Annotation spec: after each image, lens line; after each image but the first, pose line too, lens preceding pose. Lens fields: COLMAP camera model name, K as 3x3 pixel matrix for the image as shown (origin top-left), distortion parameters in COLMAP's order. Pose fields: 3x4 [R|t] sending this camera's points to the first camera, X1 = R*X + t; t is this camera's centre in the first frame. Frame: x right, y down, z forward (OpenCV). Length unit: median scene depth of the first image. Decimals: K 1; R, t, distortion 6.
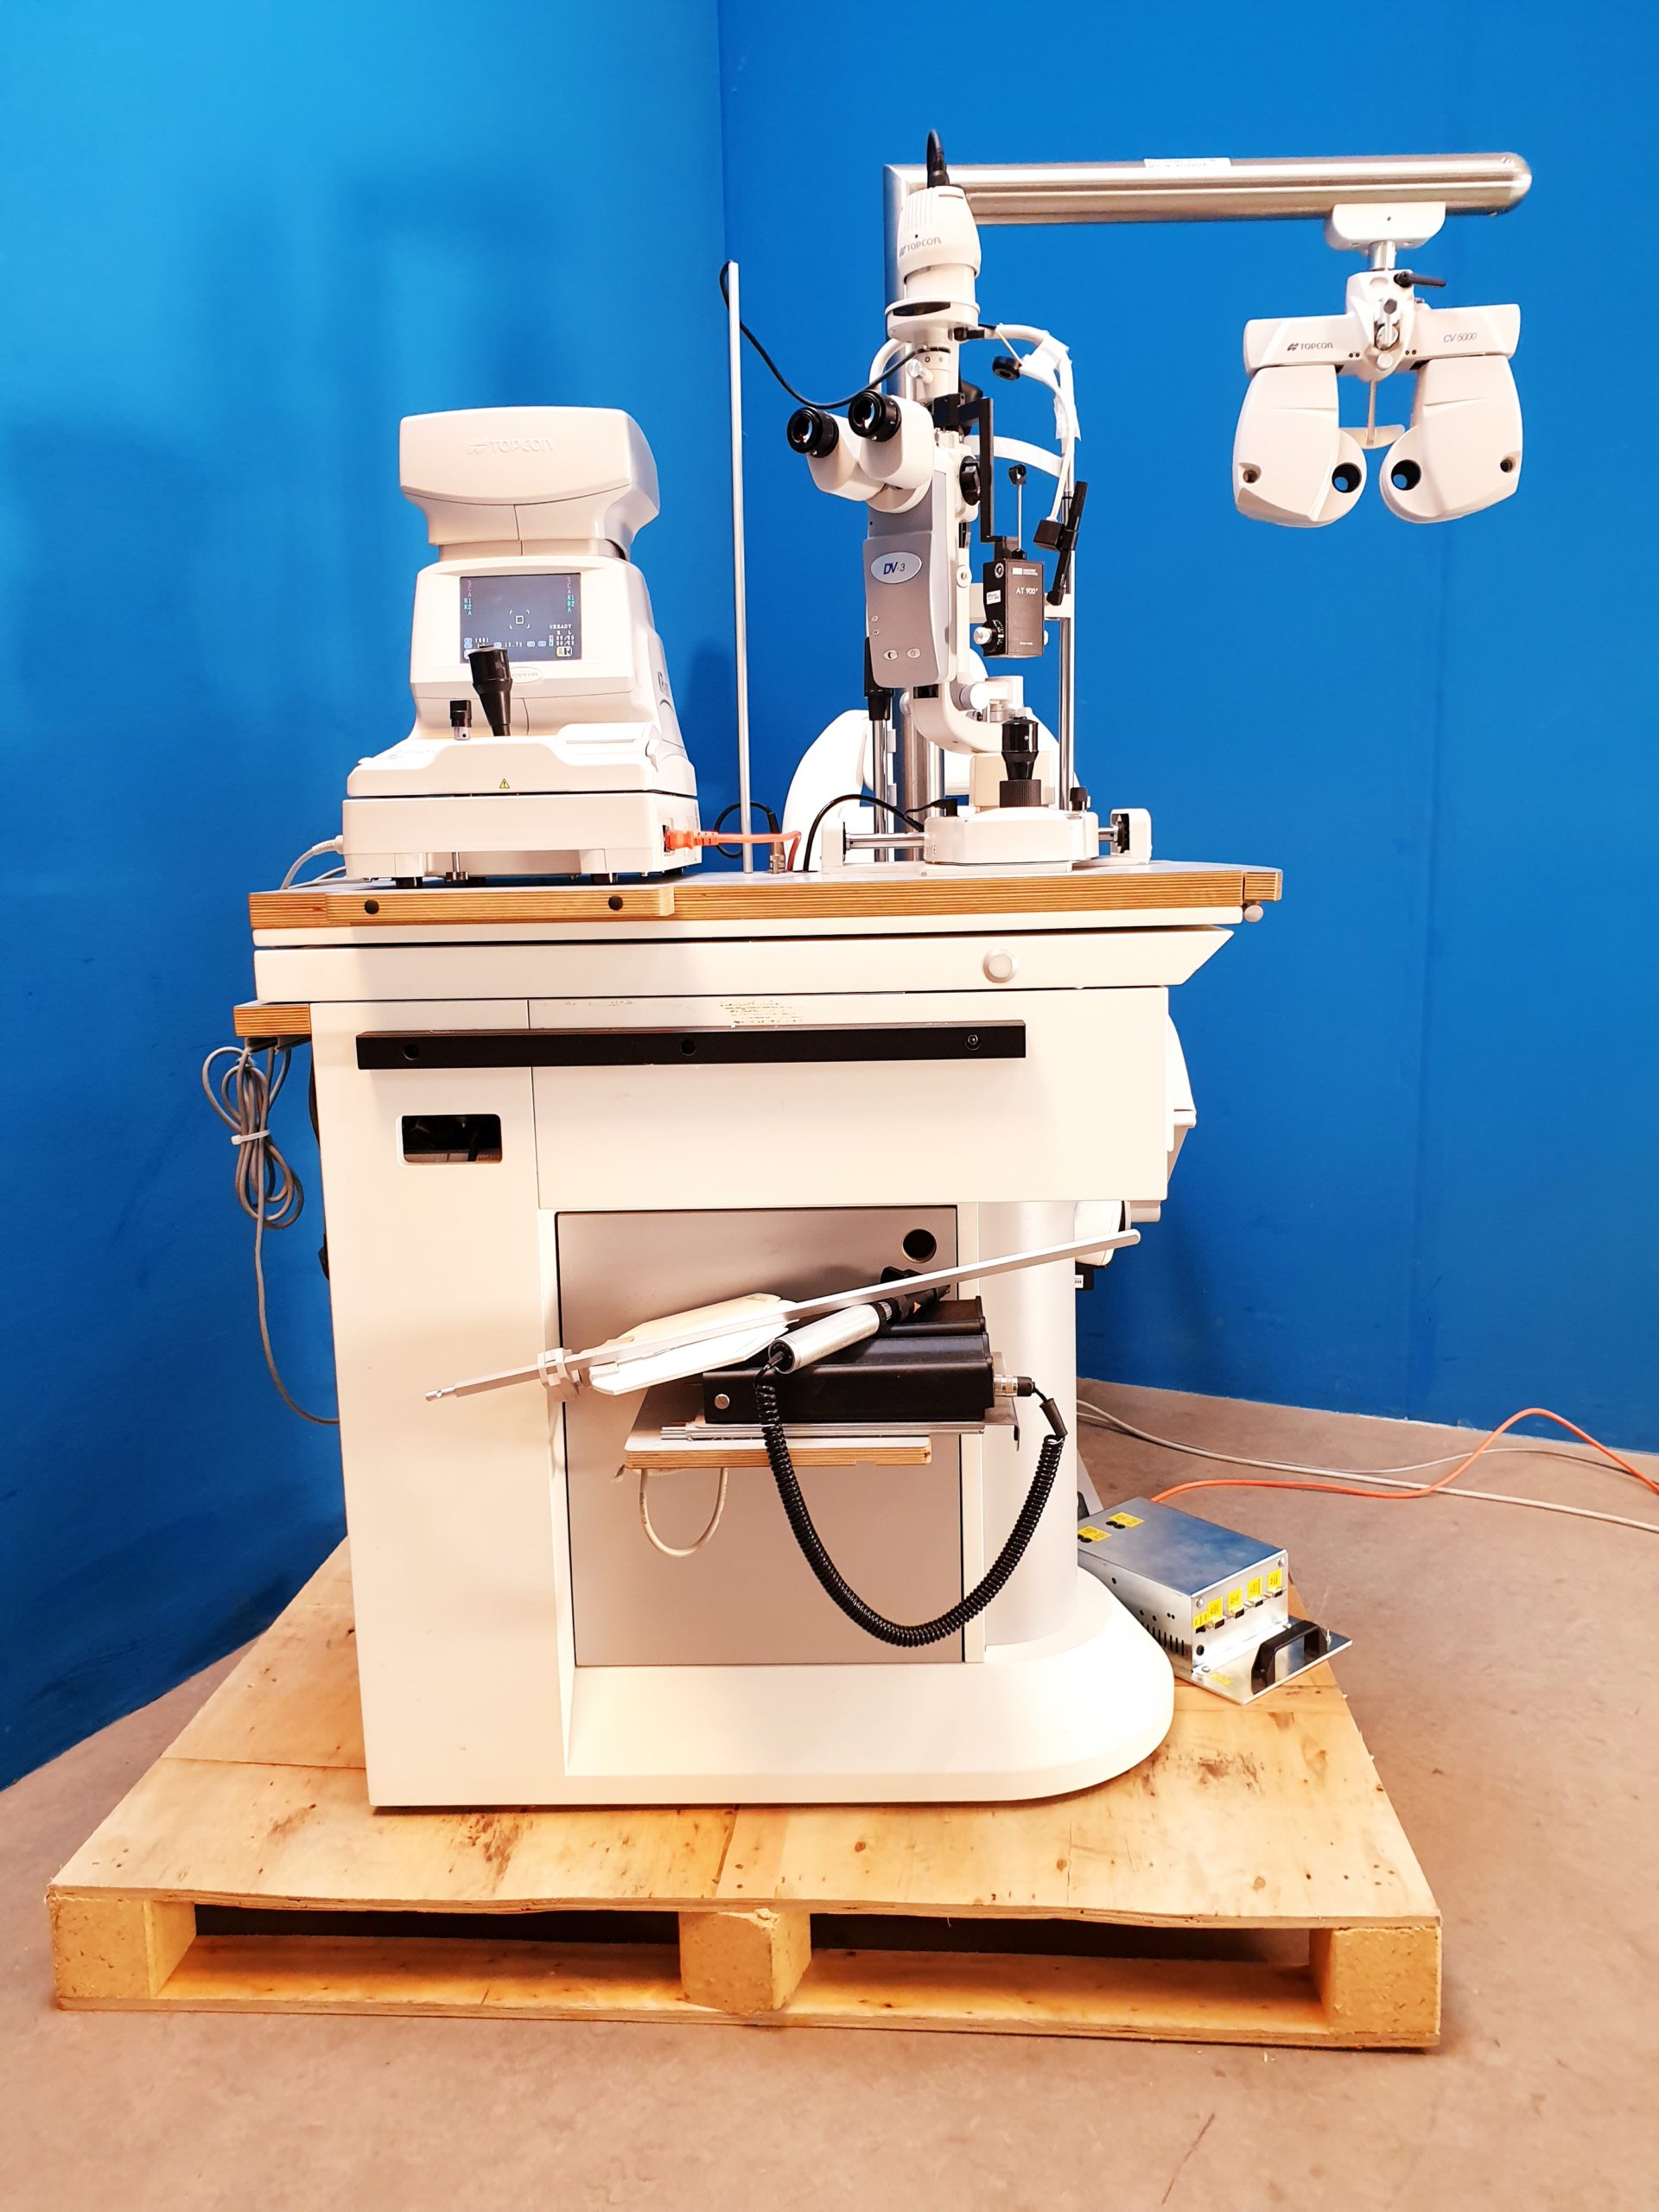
lens RADIAL K [[1771.1, 0, 827.8], [0, 1771.1, 1122.3], [0, 0, 1]] dist [0.006468, 0.031267]
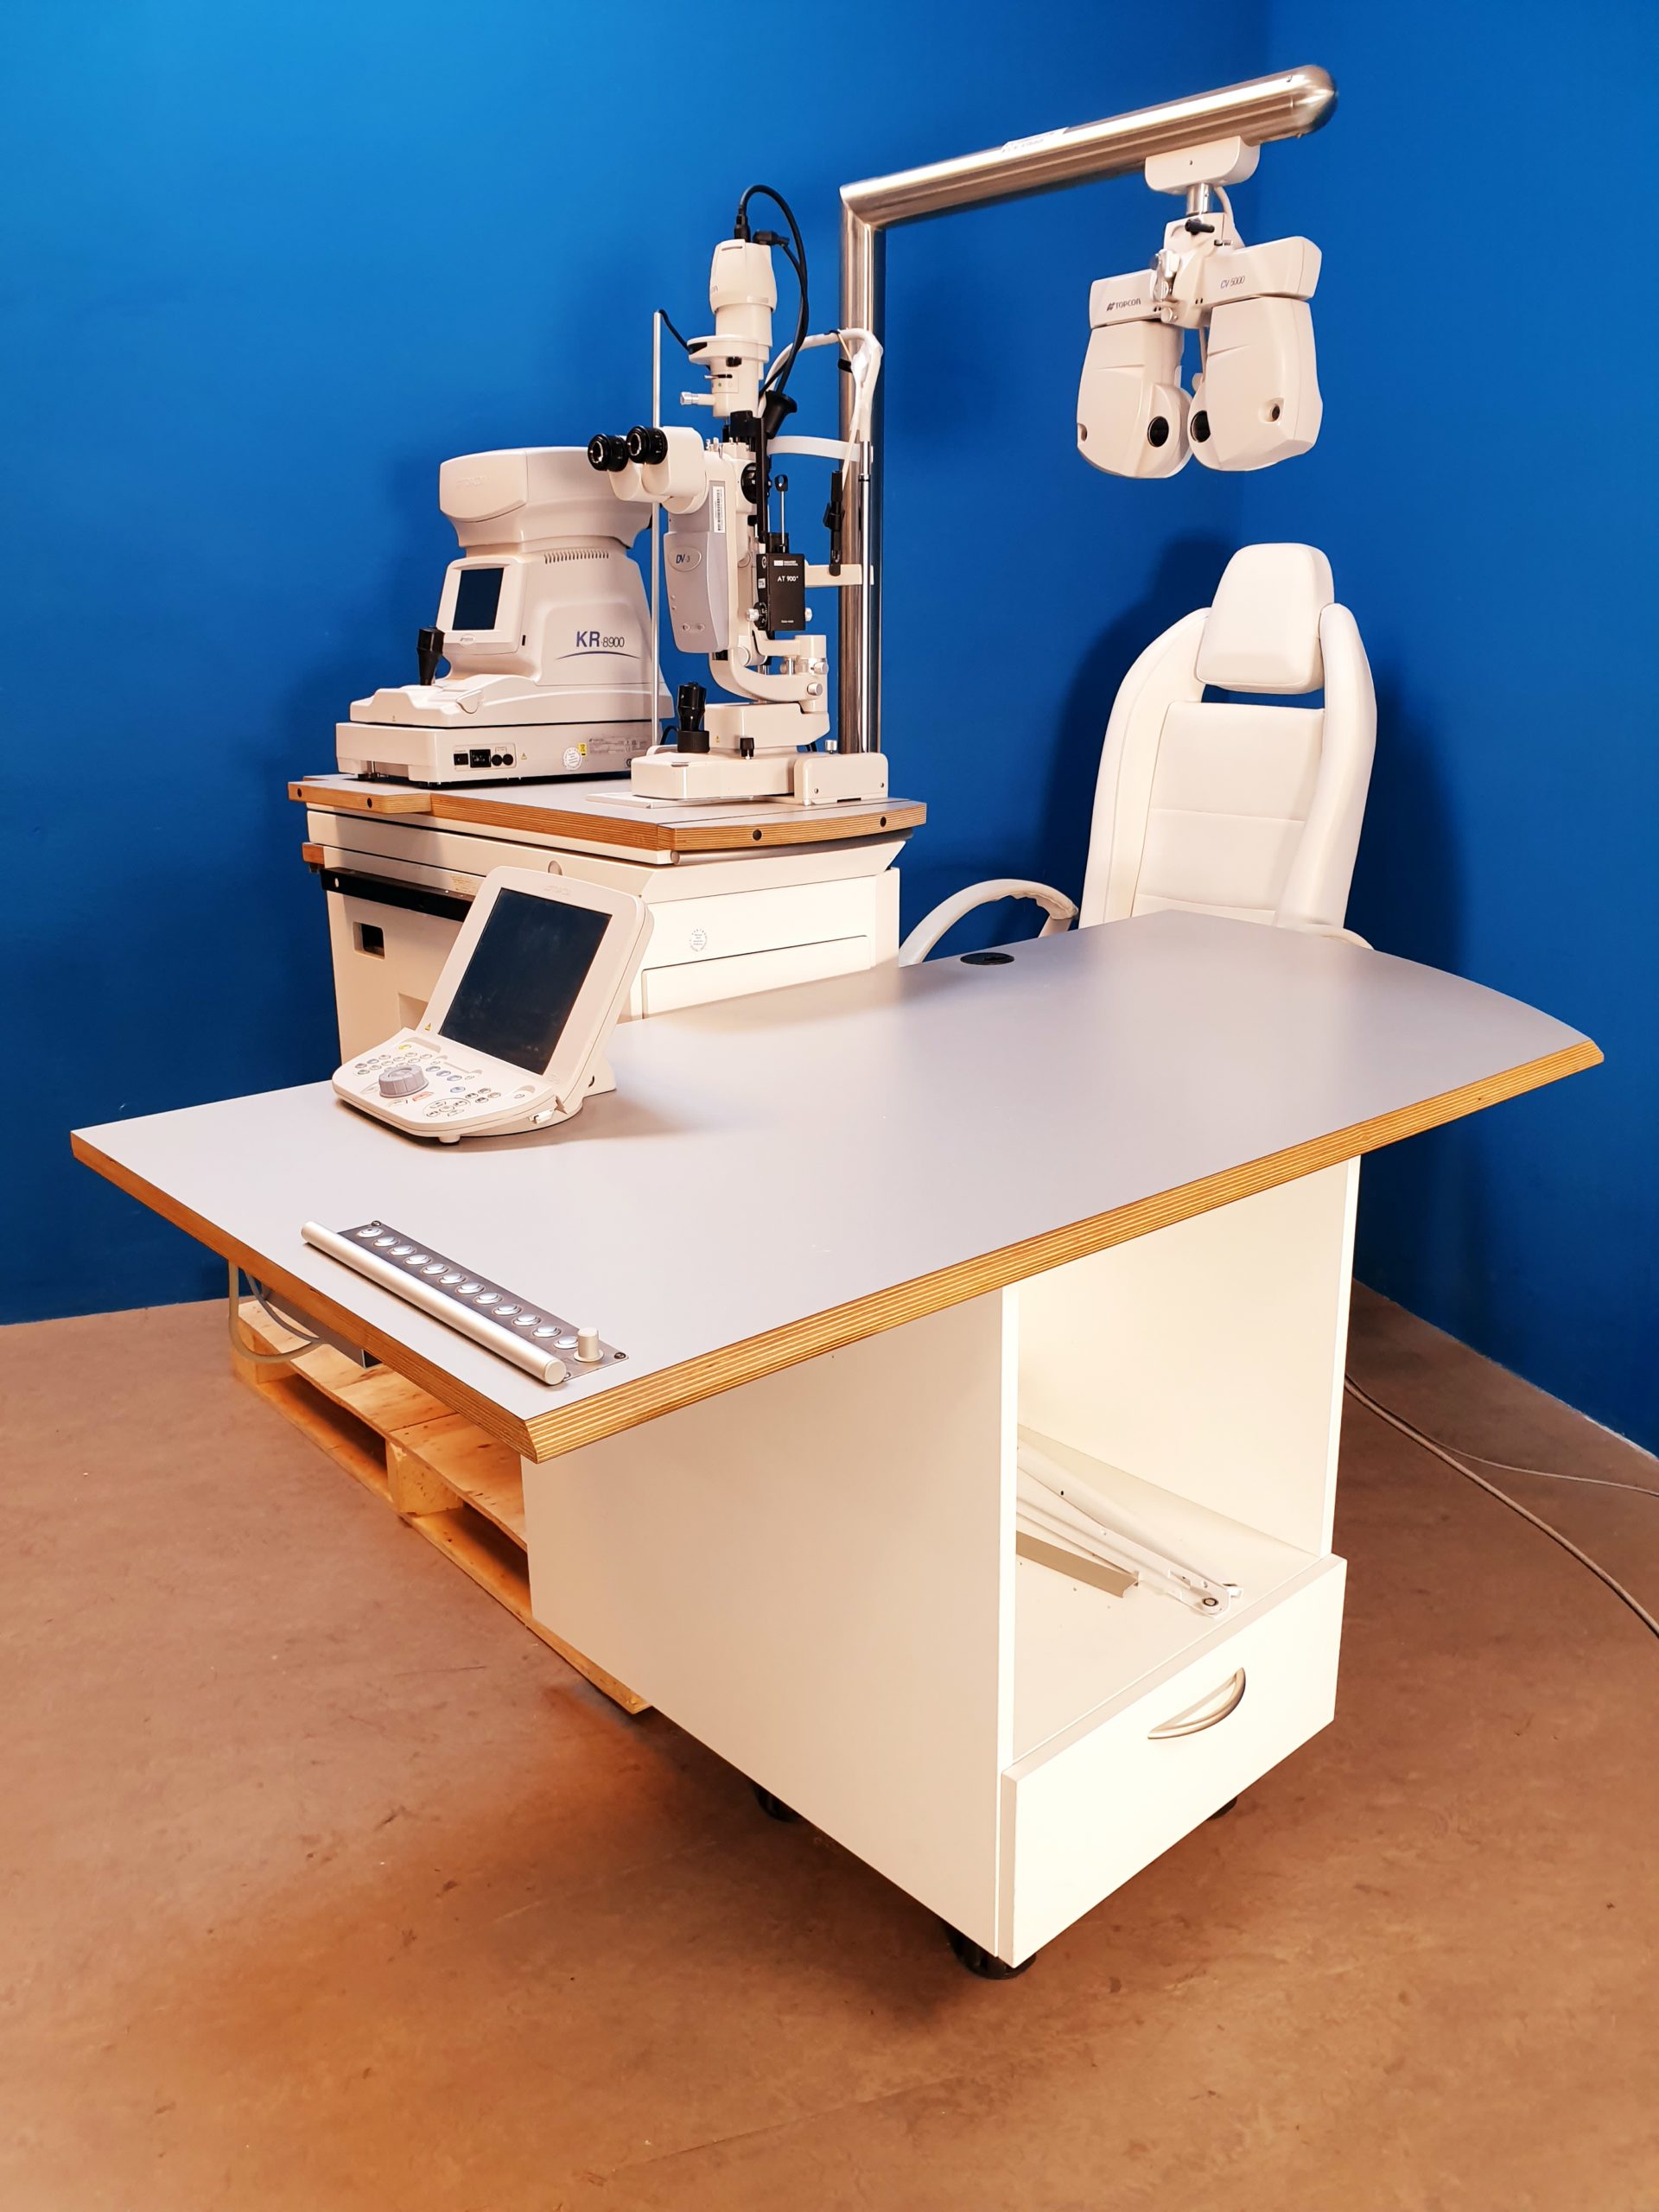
lens RADIAL K [[1771.1, 0, 842.9], [0, 1771.1, 1129.5], [0, 0, 1]] dist [0.006468, 0.031267]
pose [[0.668103, 0.220913, -0.710518, 1.183896], [-0.134093, 0.975022, 0.177063, -0.155036], [0.731886, -0.023021, 0.681038, 0.200618]]
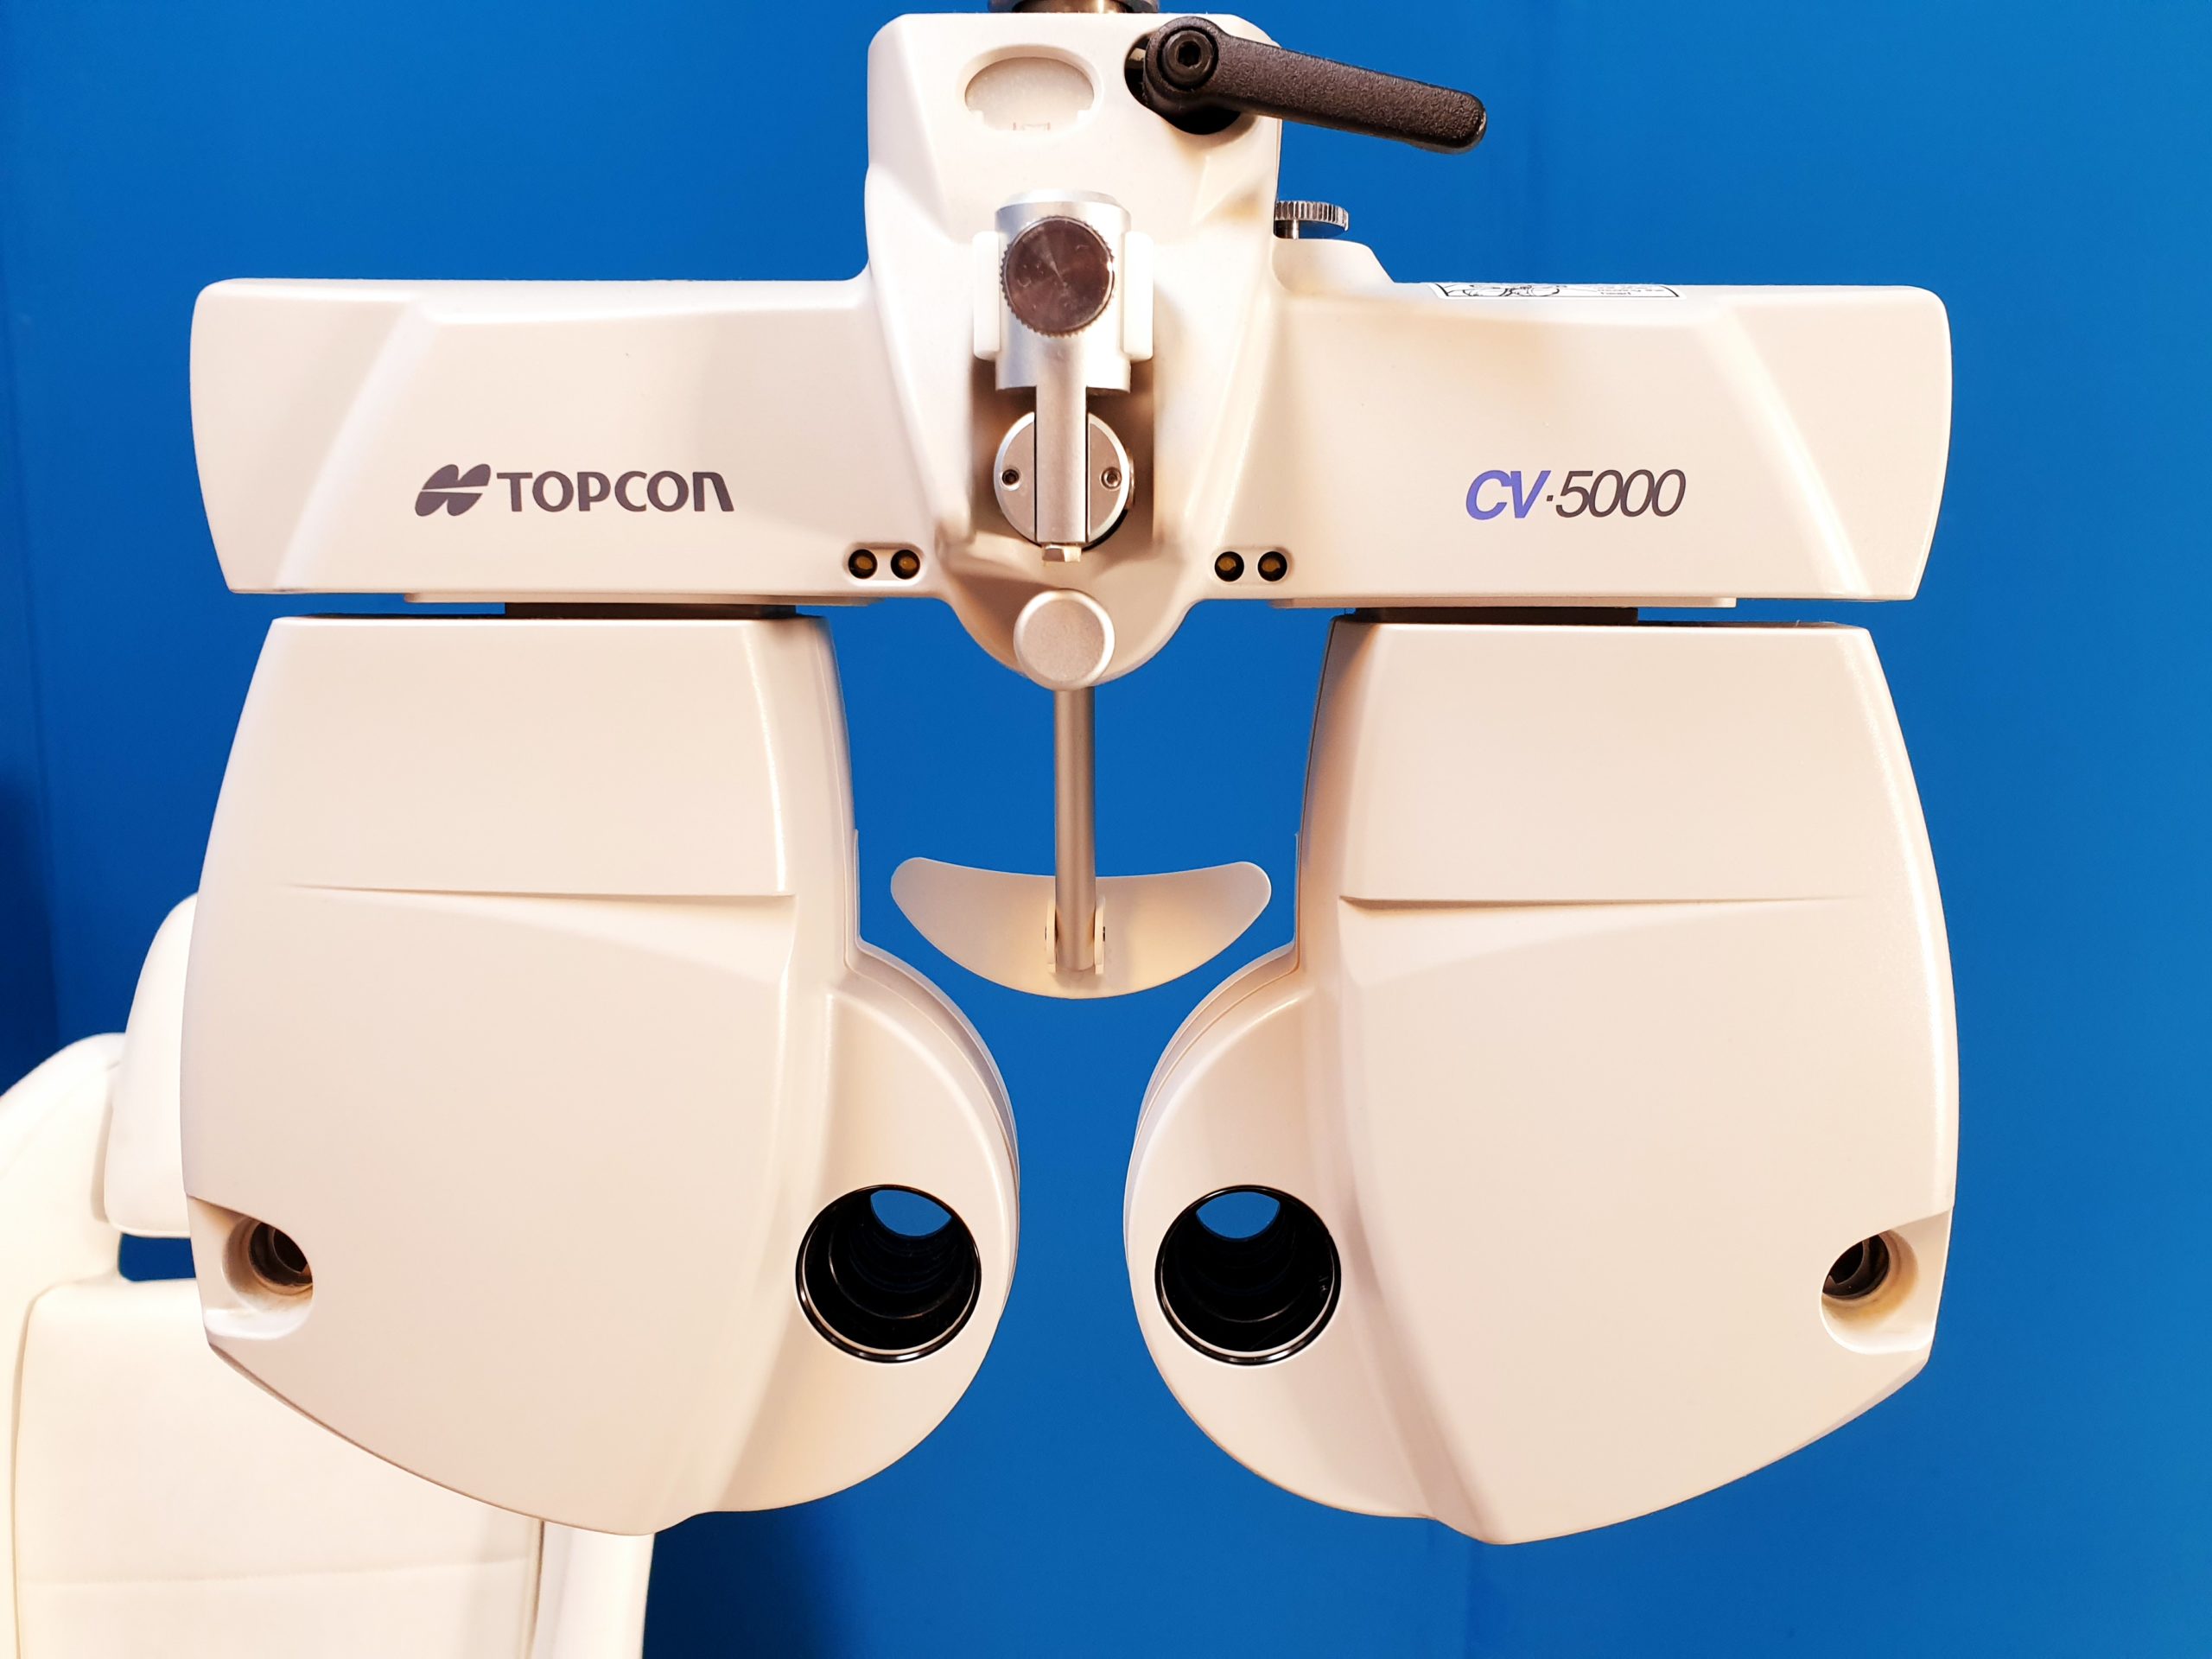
lens RADIAL K [[1771.1, 0, 1095.6], [0, 1771.1, 824.2], [0, 0, 1]] dist [0.006468, 0.031267]
pose [[0.994797, 0.012018, 0.101162, 0.354527], [-0.009691, 0.999678, -0.023465, -0.481412], [-0.101412, 0.022362, 0.994593, 1.010282]]
